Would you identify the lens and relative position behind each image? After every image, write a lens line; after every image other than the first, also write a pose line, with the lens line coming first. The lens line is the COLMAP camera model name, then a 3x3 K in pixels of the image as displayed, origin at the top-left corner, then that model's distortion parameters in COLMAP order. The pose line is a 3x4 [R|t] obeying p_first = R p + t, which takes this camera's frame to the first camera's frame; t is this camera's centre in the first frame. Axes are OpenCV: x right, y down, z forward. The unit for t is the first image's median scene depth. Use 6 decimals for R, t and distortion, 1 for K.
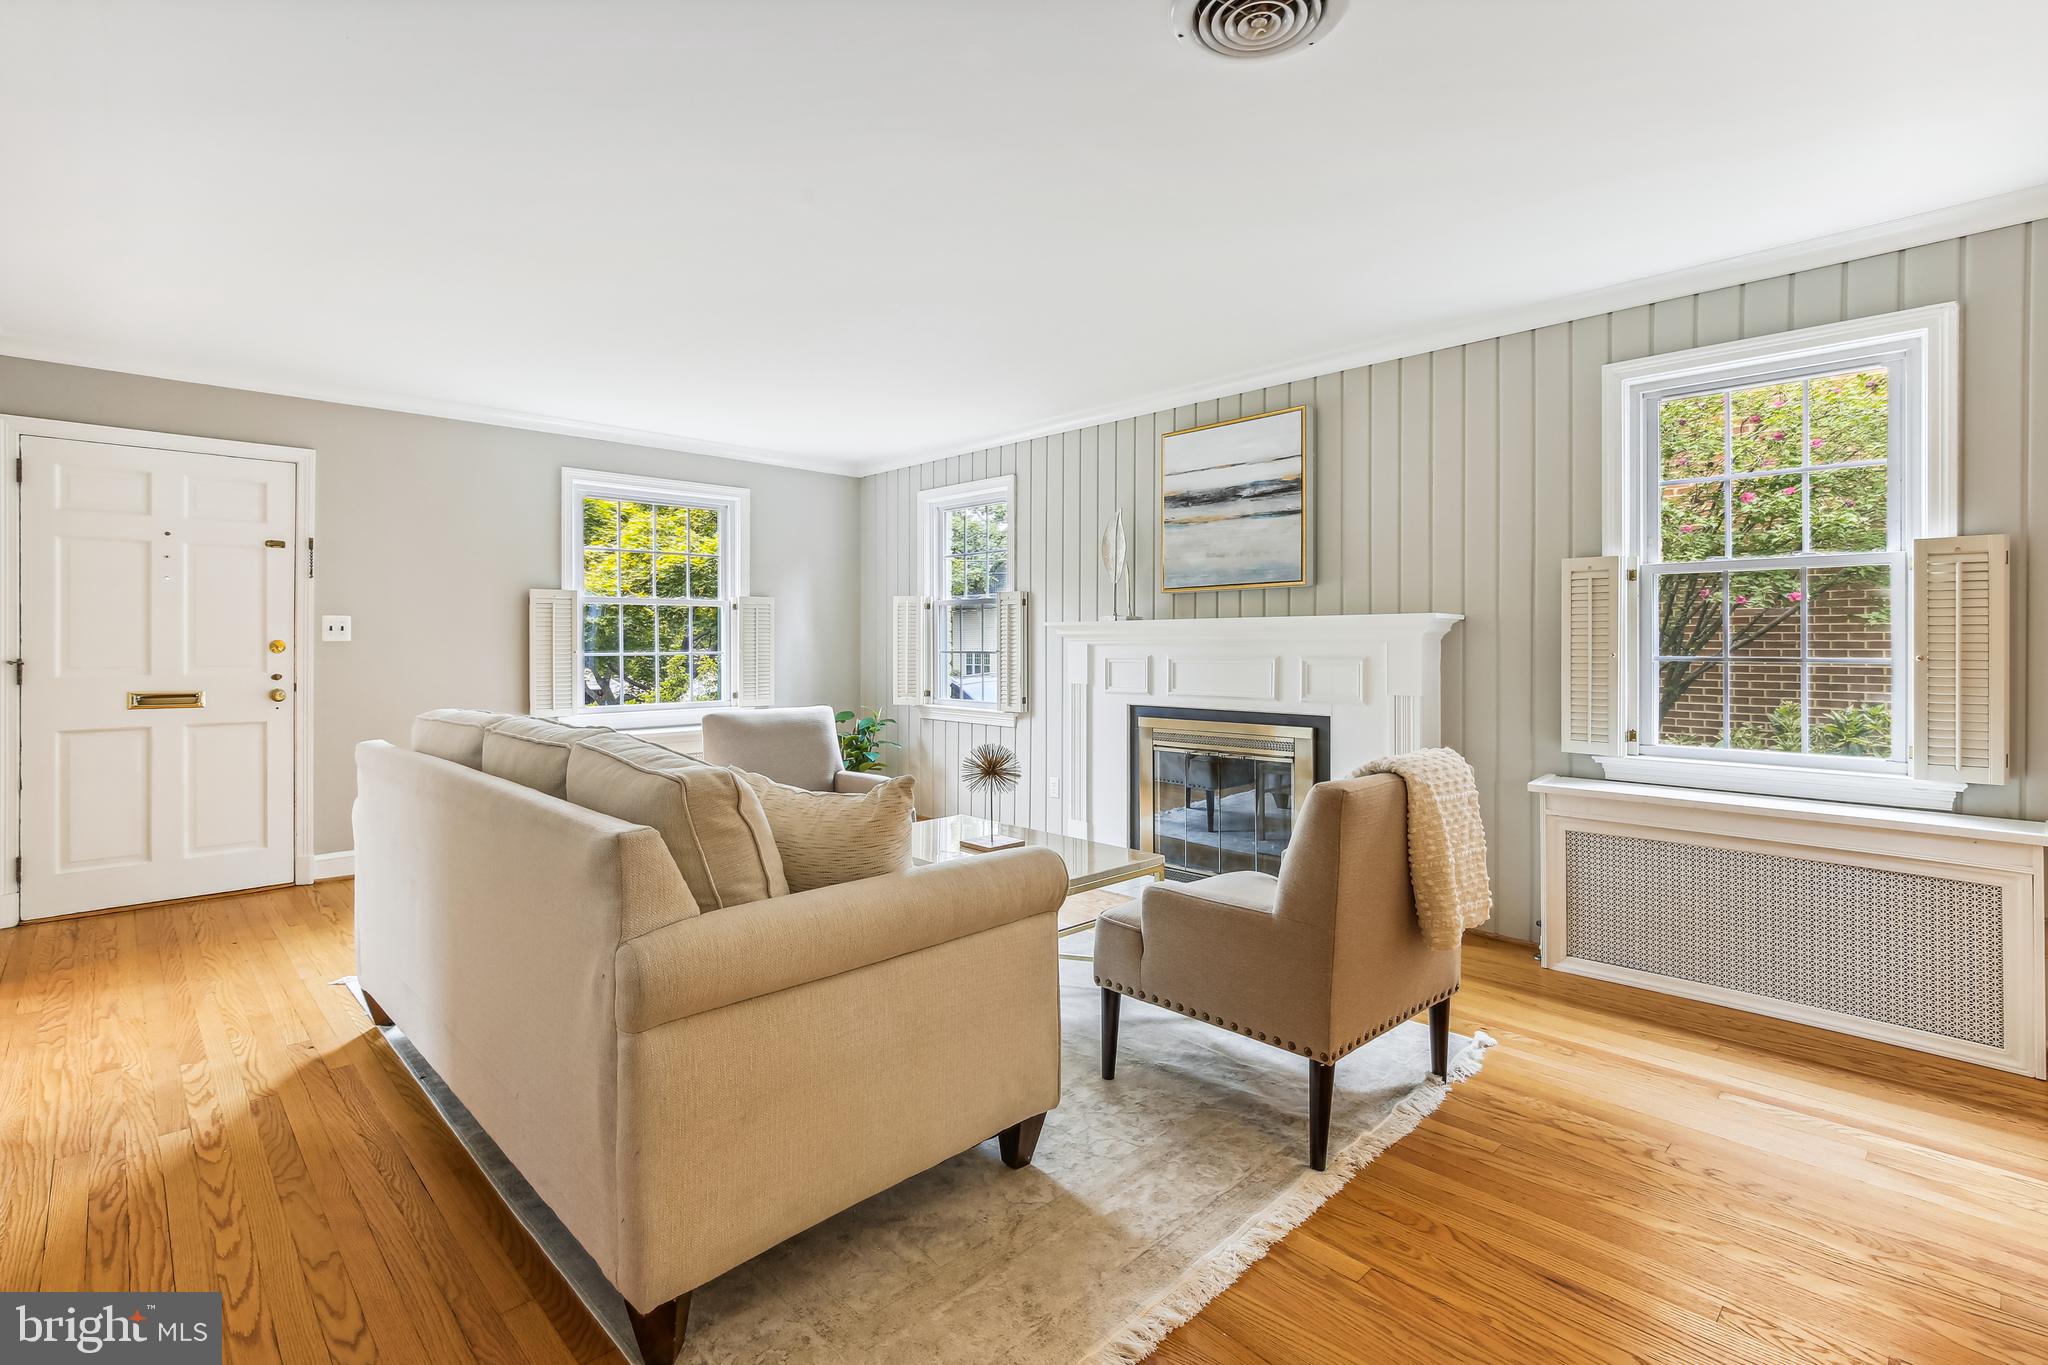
lens RADIAL K [[945.4, 0, 1030.3], [0, 945.4, 660.5], [0, 0, 1]] dist [-0.001113, 0.000071]
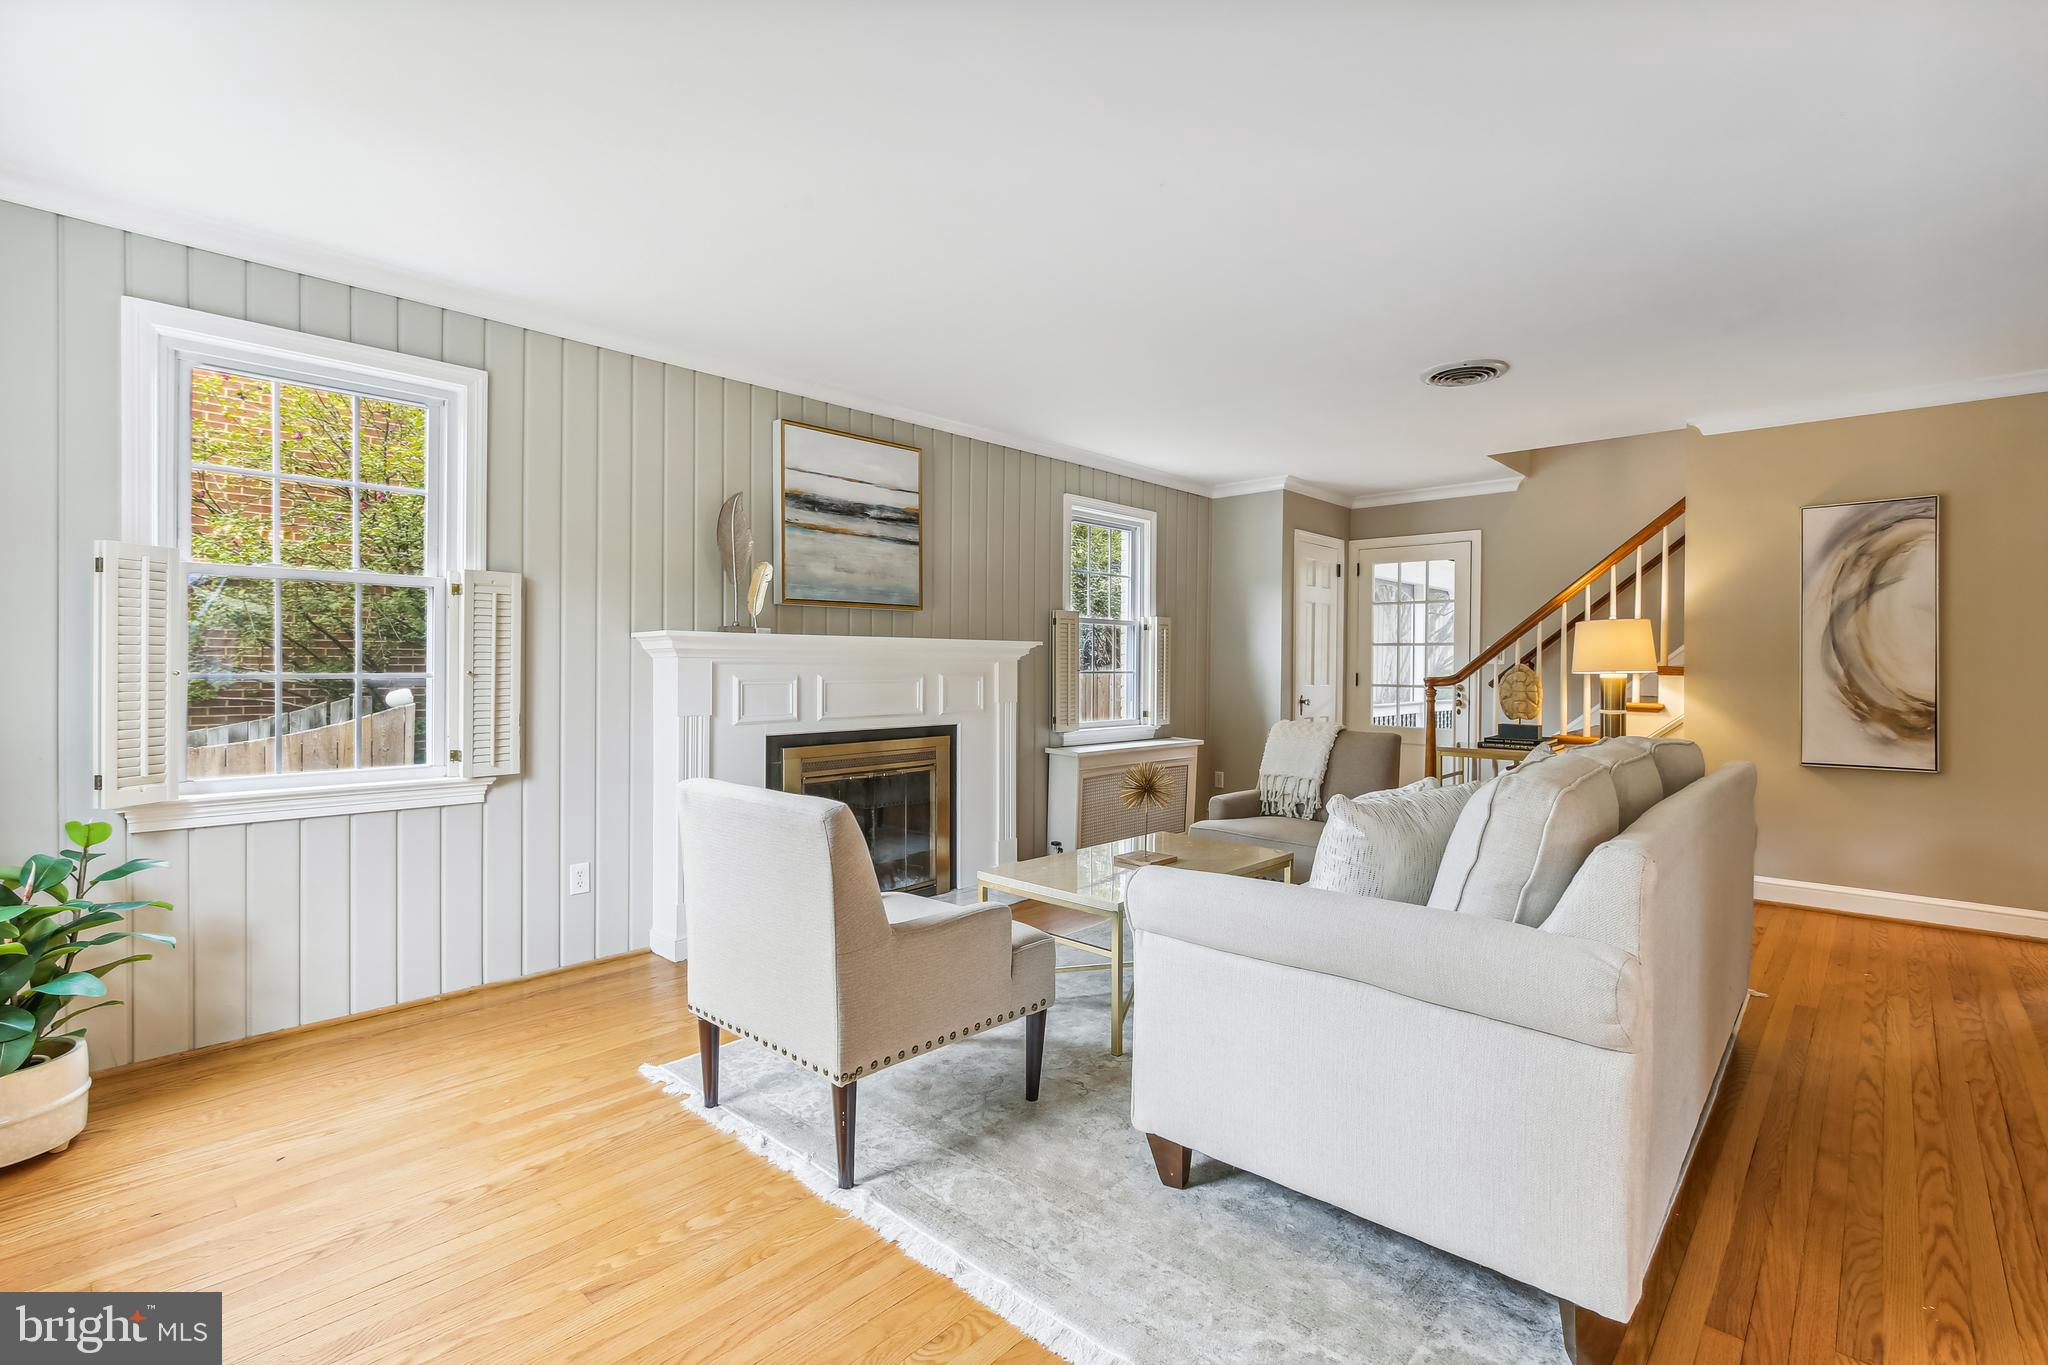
lens RADIAL K [[945.4, 0, 1030.3], [0, 945.4, 660.5], [0, 0, 1]] dist [-0.001113, 0.000071]
pose [[-0.065513, -0.002302, 0.997849, -0.786428], [0.010378, 0.999942, 0.002988, -0.020632], [-0.997798, 0.010552, -0.065485, 0.889842]]
